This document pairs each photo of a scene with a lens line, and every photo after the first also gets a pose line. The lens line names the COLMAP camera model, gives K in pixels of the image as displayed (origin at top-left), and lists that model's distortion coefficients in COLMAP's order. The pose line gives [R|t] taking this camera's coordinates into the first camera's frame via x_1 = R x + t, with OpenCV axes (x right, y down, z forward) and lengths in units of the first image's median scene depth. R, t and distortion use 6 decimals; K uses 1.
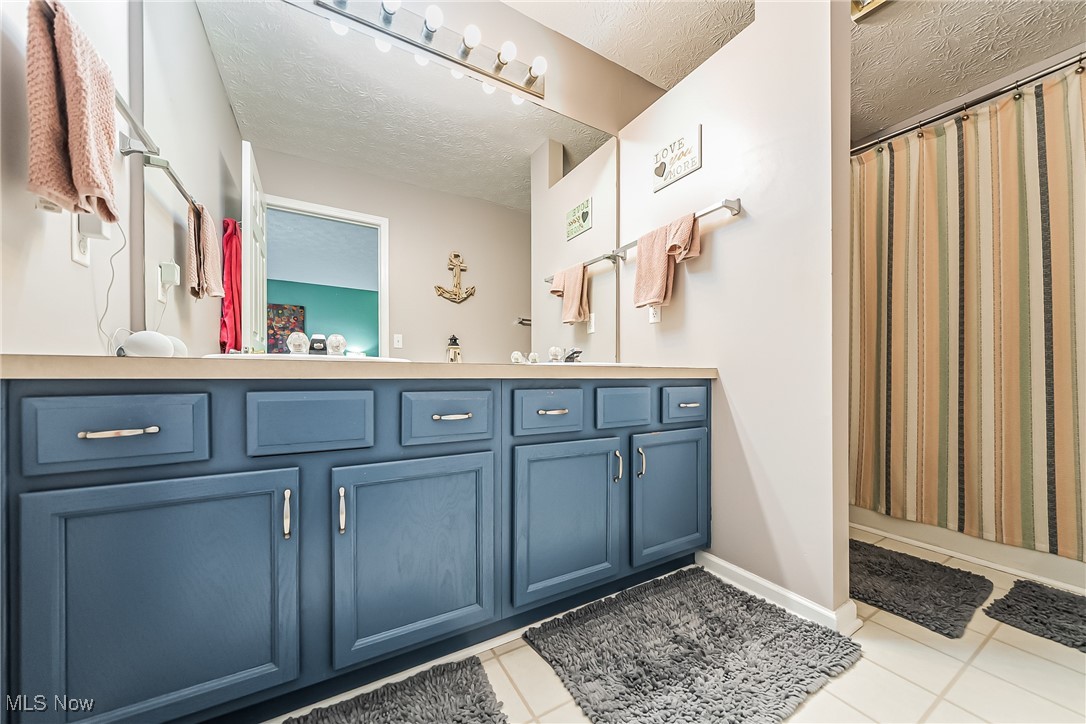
lens RADIAL K [[378.7, 0, 539.2], [0, 378.7, 361.4], [0, 0, 1]] dist [-0.001182, -0.000076]
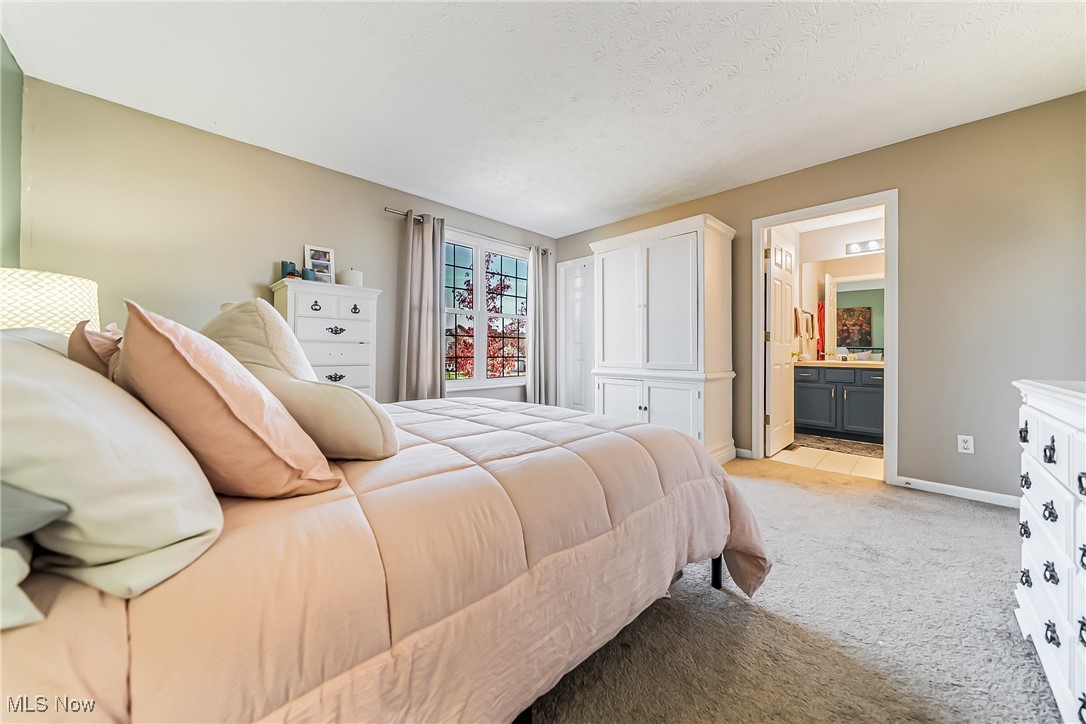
lens RADIAL K [[370.5, 0, 547.0], [0, 370.5, 361.3], [0, 0, 1]] dist [-0.000081, -0.000042]
pose [[0.258191, 0.031151, -0.965591, 1.542757], [0.030262, 0.998729, 0.040311, -0.177461], [0.965620, -0.039629, 0.256921, -1.960953]]
